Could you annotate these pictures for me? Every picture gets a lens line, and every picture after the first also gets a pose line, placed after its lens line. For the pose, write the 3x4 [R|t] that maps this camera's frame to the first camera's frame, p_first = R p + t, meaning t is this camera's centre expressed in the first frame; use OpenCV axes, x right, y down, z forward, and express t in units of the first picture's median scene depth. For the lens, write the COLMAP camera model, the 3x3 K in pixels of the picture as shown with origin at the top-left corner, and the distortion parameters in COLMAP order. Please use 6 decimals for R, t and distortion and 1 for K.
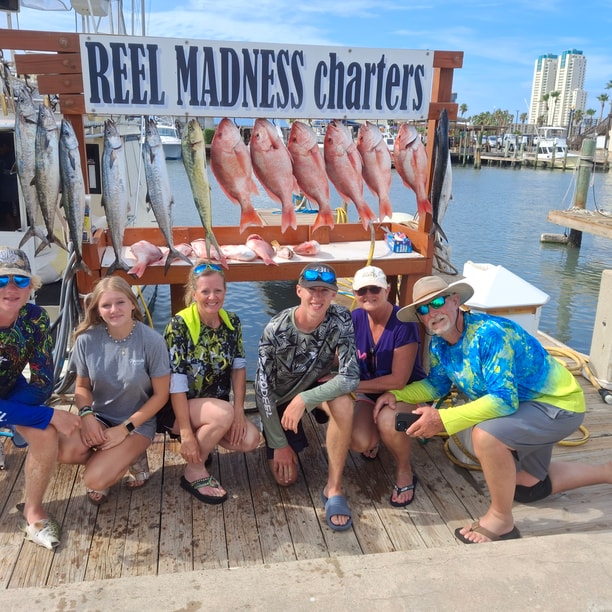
lens RADIAL K [[617.1, 0, 304.9], [0, 617.1, 308.1], [0, 0, 1]] dist [0.042202, 0.000000]
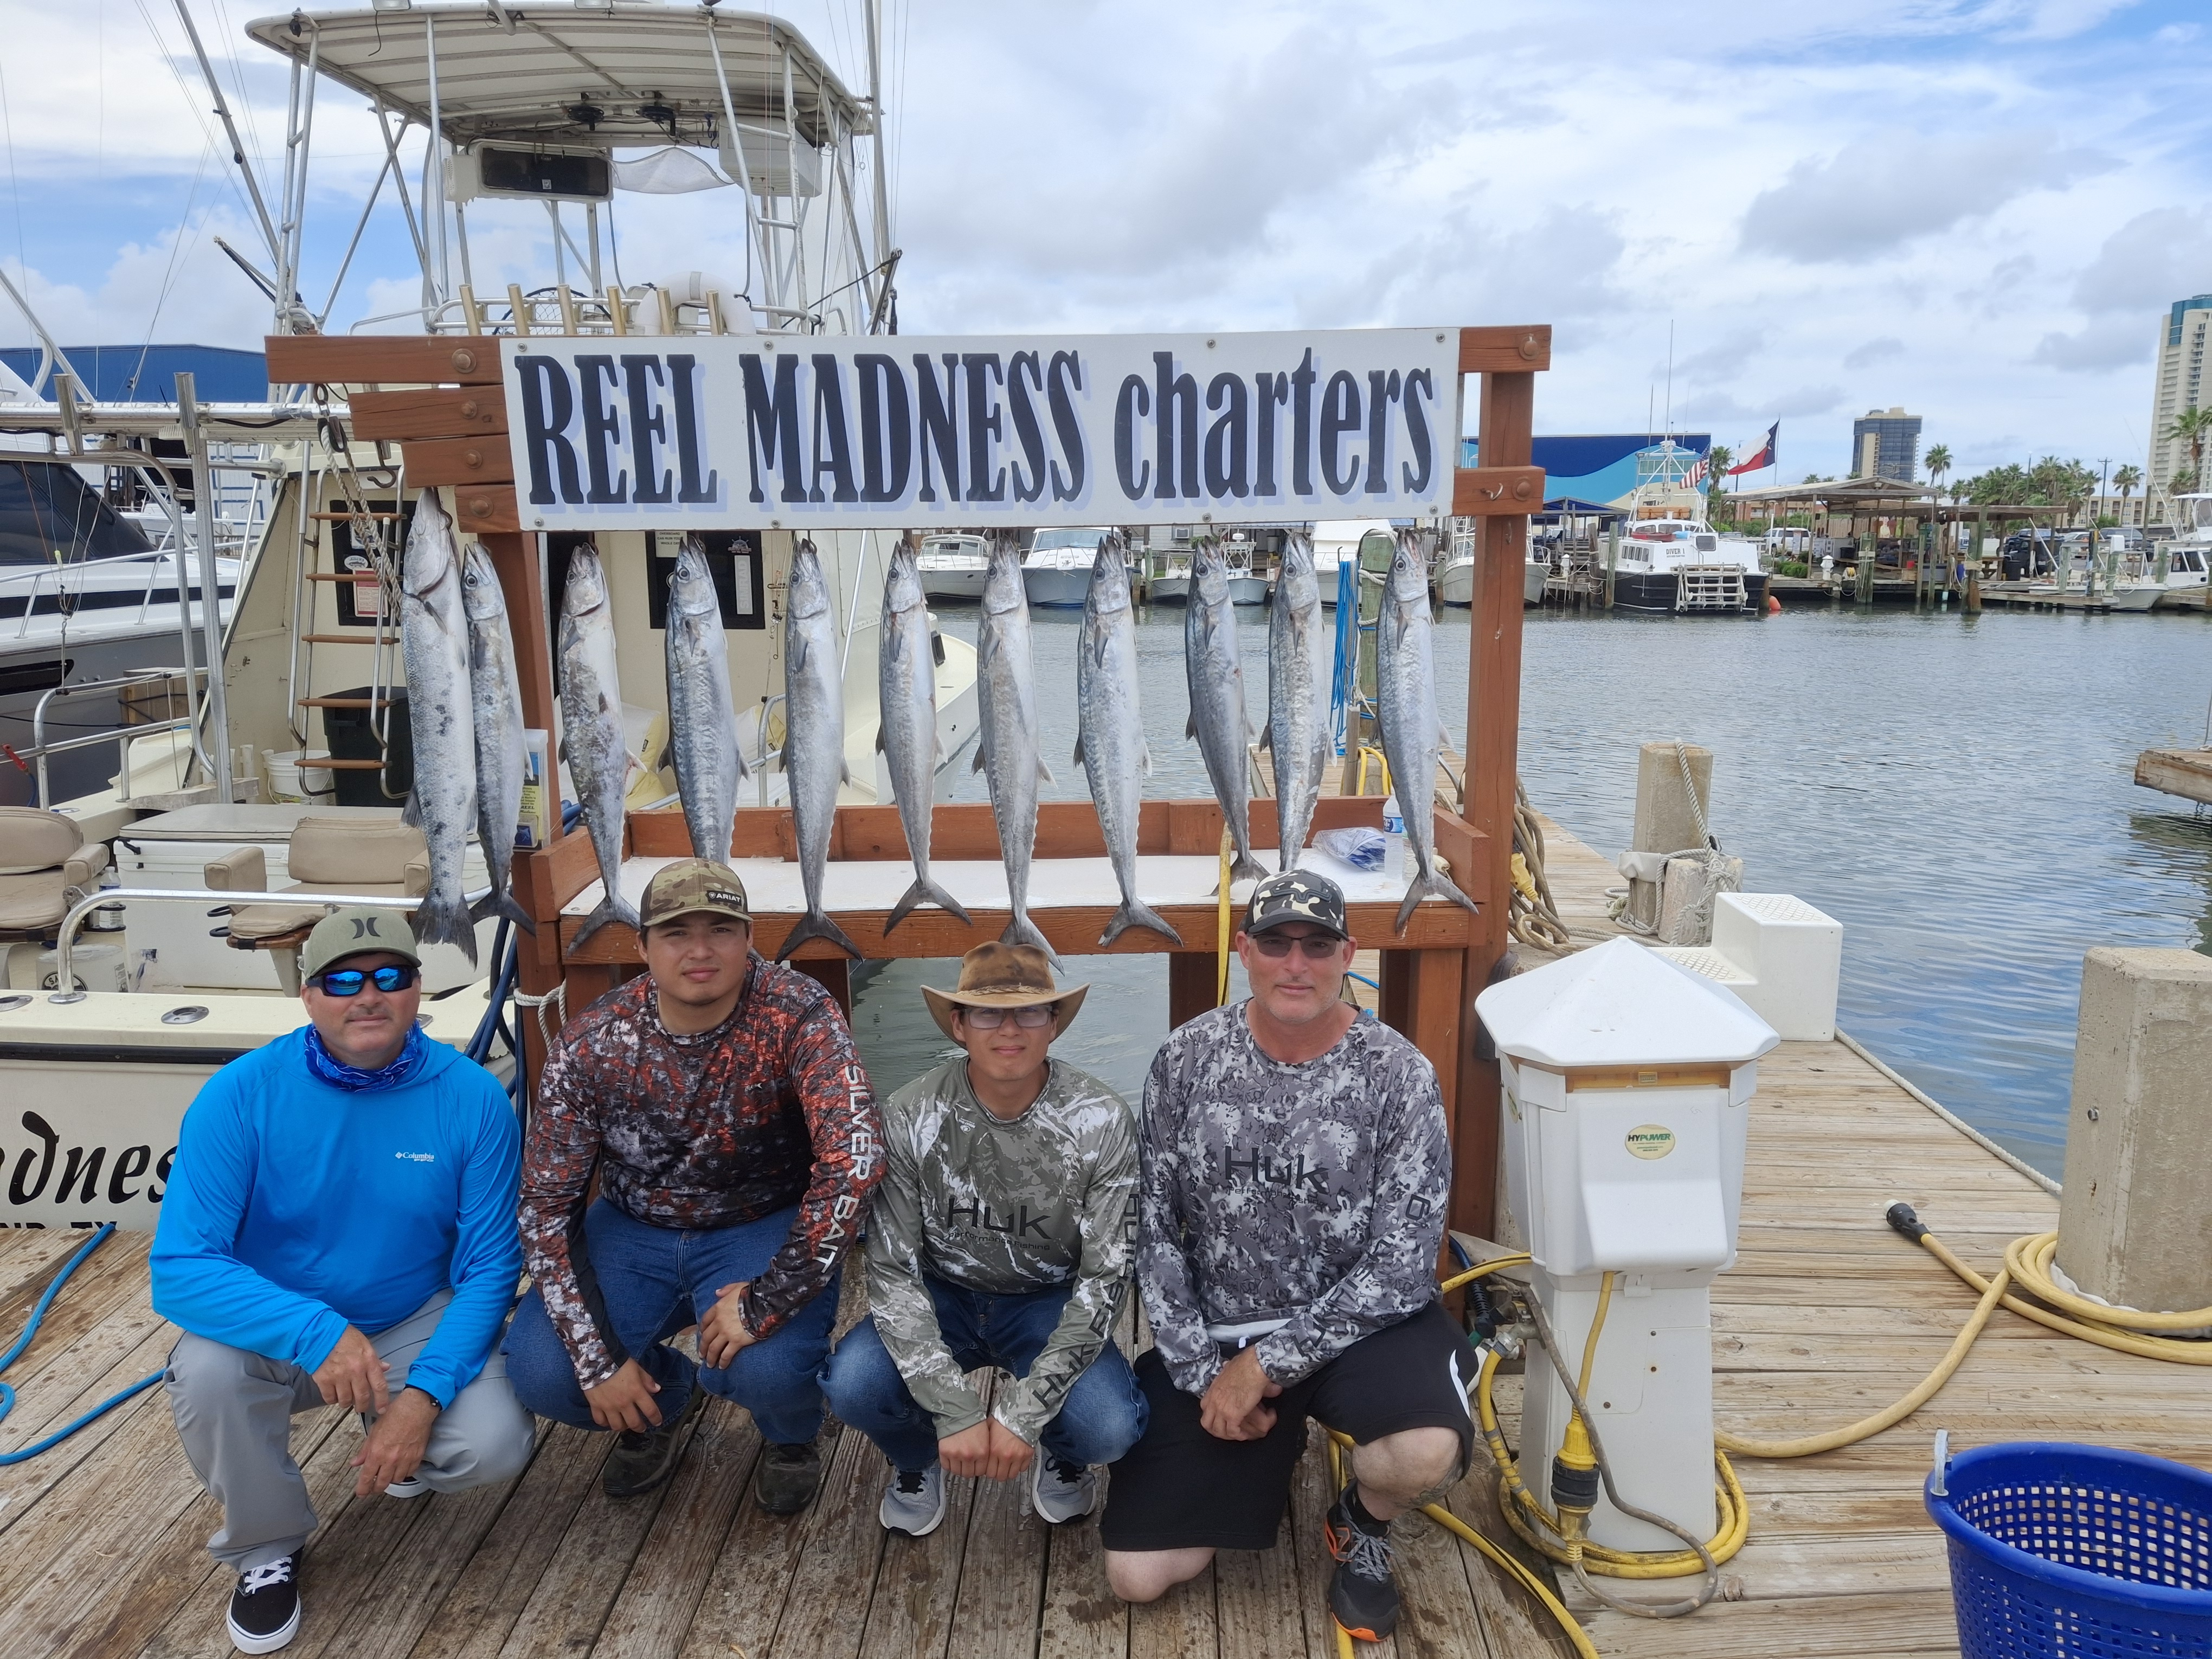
lens RADIAL K [[1610.1, 0, 1110.7], [0, 1610.1, 816.7], [0, 0, 1]] dist [0.117898, 0.003034]
pose [[0.977219, 0.006556, -0.212130, 0.226130], [-0.030606, 0.993428, -0.110290, -0.025893], [0.210013, 0.114270, 0.970998, 0.080246]]
